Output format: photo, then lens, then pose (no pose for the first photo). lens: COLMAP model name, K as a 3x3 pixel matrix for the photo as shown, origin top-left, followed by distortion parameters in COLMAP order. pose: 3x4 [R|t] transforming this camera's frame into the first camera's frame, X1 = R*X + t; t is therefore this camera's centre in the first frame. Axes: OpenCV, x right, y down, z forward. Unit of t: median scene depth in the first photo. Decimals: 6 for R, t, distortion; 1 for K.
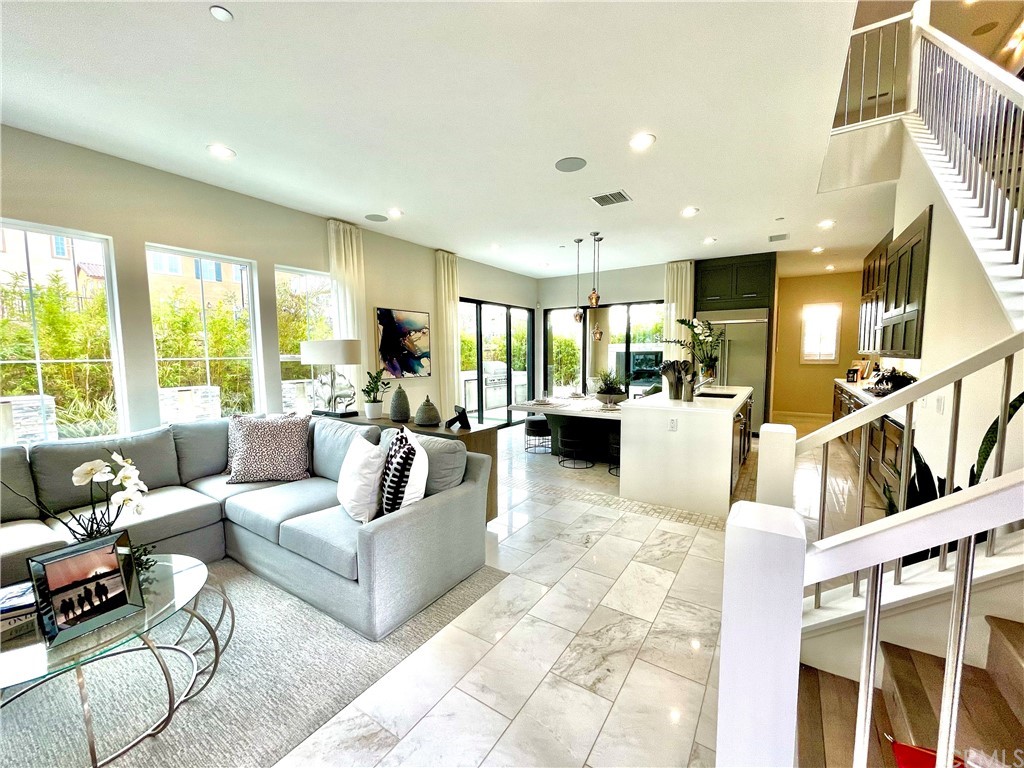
lens RADIAL K [[414.2, 0, 506.4], [0, 414.2, 387.8], [0, 0, 1]] dist [-0.000803, 0.000015]
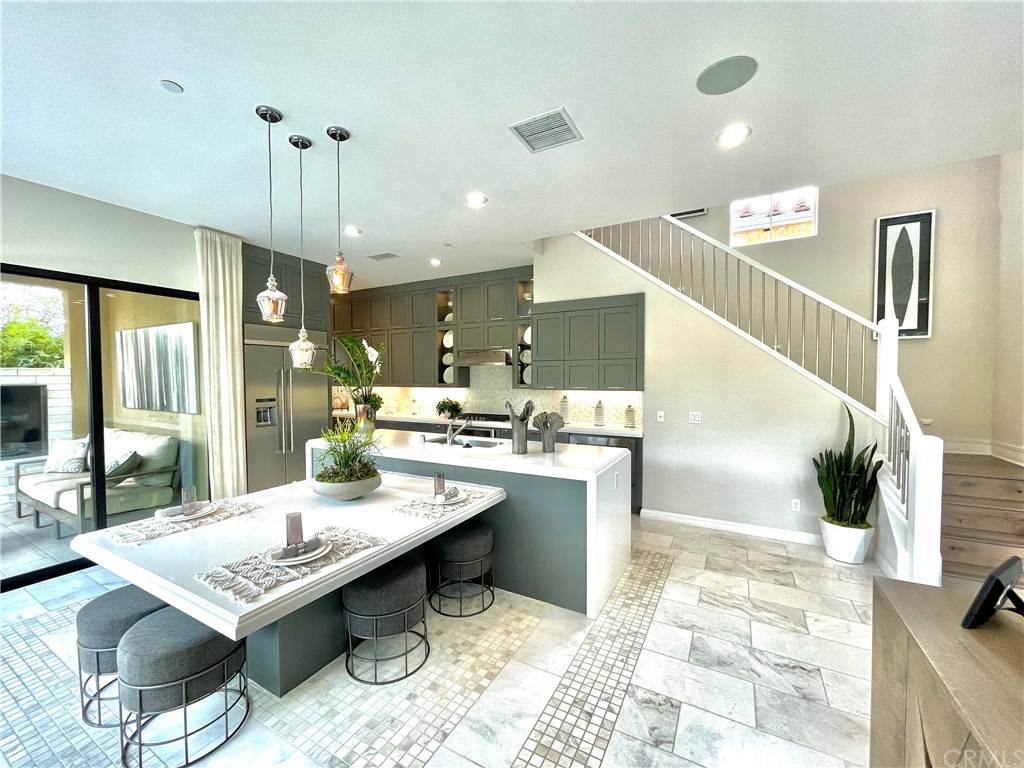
lens RADIAL K [[414.2, 0, 506.5], [0, 414.2, 386.8], [0, 0, 1]] dist [-0.000803, 0.000015]
pose [[-0.084307, -0.023817, 0.996155, -0.267810], [0.088343, 0.995599, 0.031281, -0.098727], [-0.992516, 0.090640, -0.081832, 0.895177]]
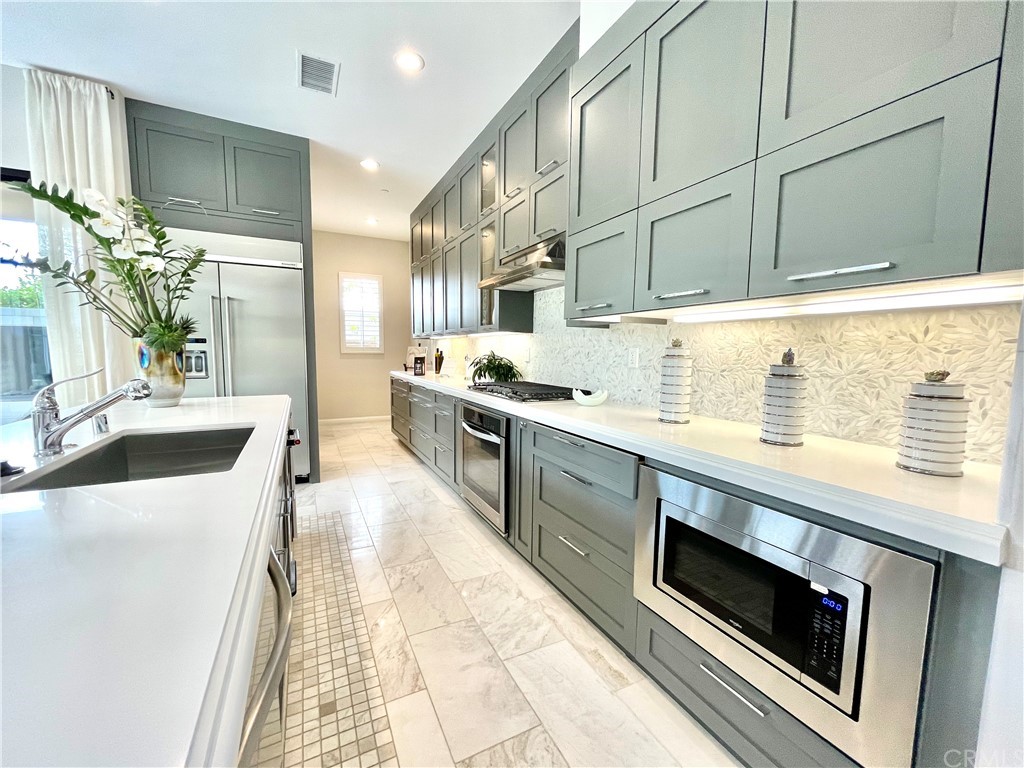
lens RADIAL K [[414.2, 0, 507.7], [0, 414.2, 388.2], [0, 0, 1]] dist [-0.000803, 0.000015]
pose [[0.497086, -0.066324, 0.865163, 0.357026], [0.058912, 0.997353, 0.042609, -0.016060], [-0.865699, 0.029788, 0.499678, 0.628027]]
